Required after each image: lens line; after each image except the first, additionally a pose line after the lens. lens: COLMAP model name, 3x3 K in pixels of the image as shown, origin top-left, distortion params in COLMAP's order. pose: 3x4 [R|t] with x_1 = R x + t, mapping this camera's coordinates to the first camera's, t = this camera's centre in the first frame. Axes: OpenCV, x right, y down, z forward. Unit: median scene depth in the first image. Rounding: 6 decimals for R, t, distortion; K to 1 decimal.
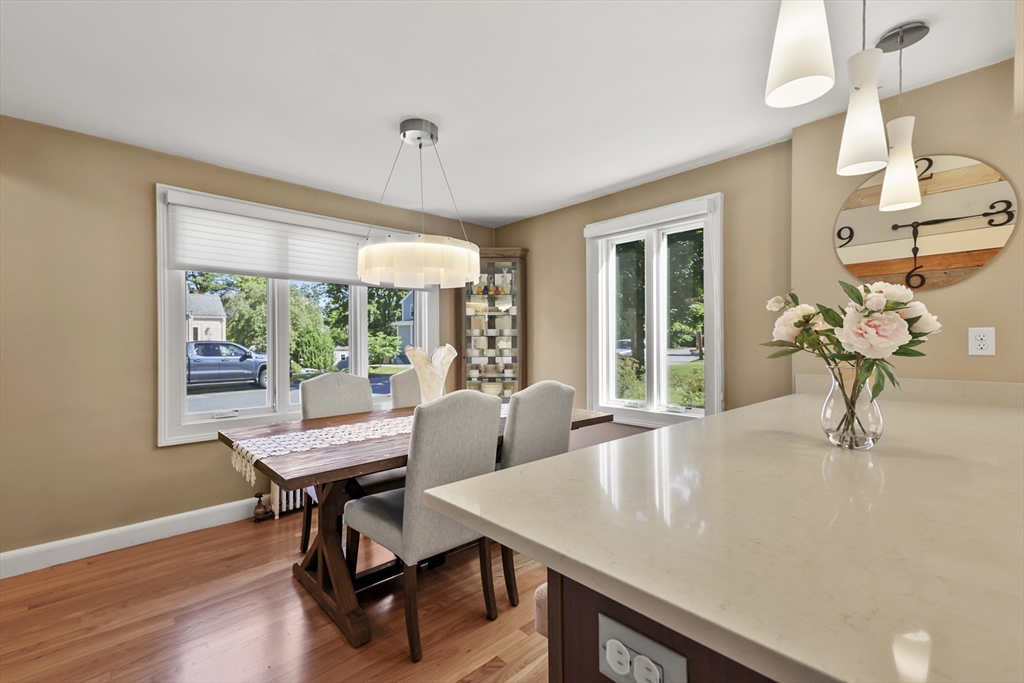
lens RADIAL K [[447.5, 0, 509.7], [0, 447.5, 342.4], [0, 0, 1]] dist [0.022003, 0.000341]
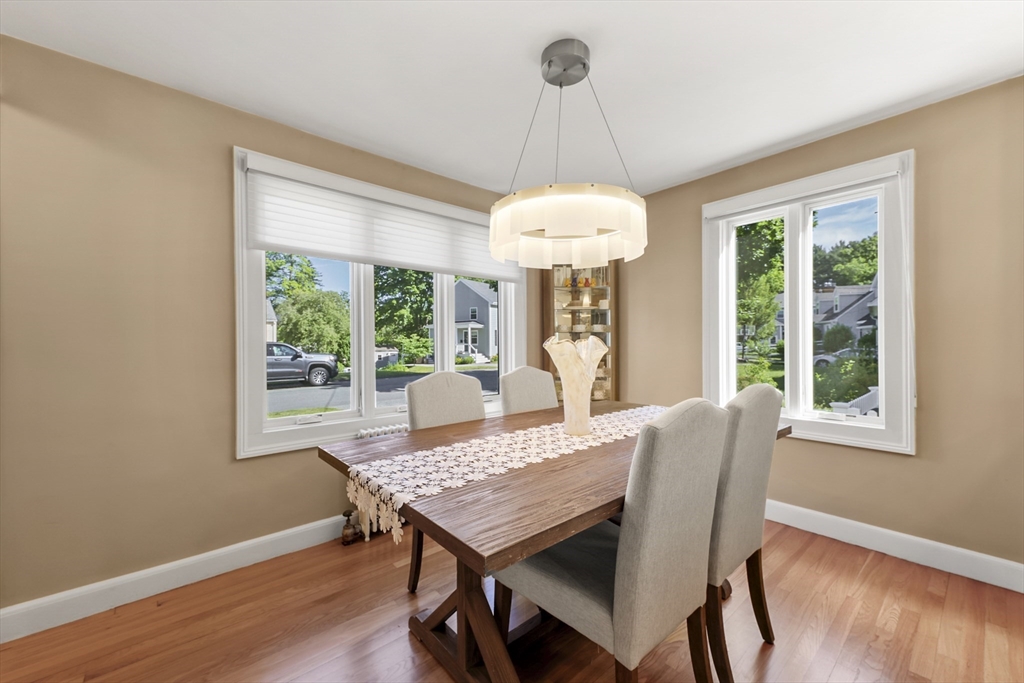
lens RADIAL K [[407.5, 0, 515.0], [0, 407.5, 345.7], [0, 0, 1]] dist [0.014952, -0.000378]
pose [[0.999565, 0.000775, -0.029471, -0.198959], [-0.000670, 0.999993, 0.003555, 0.014158], [0.029474, -0.003533, 0.999559, 0.214354]]
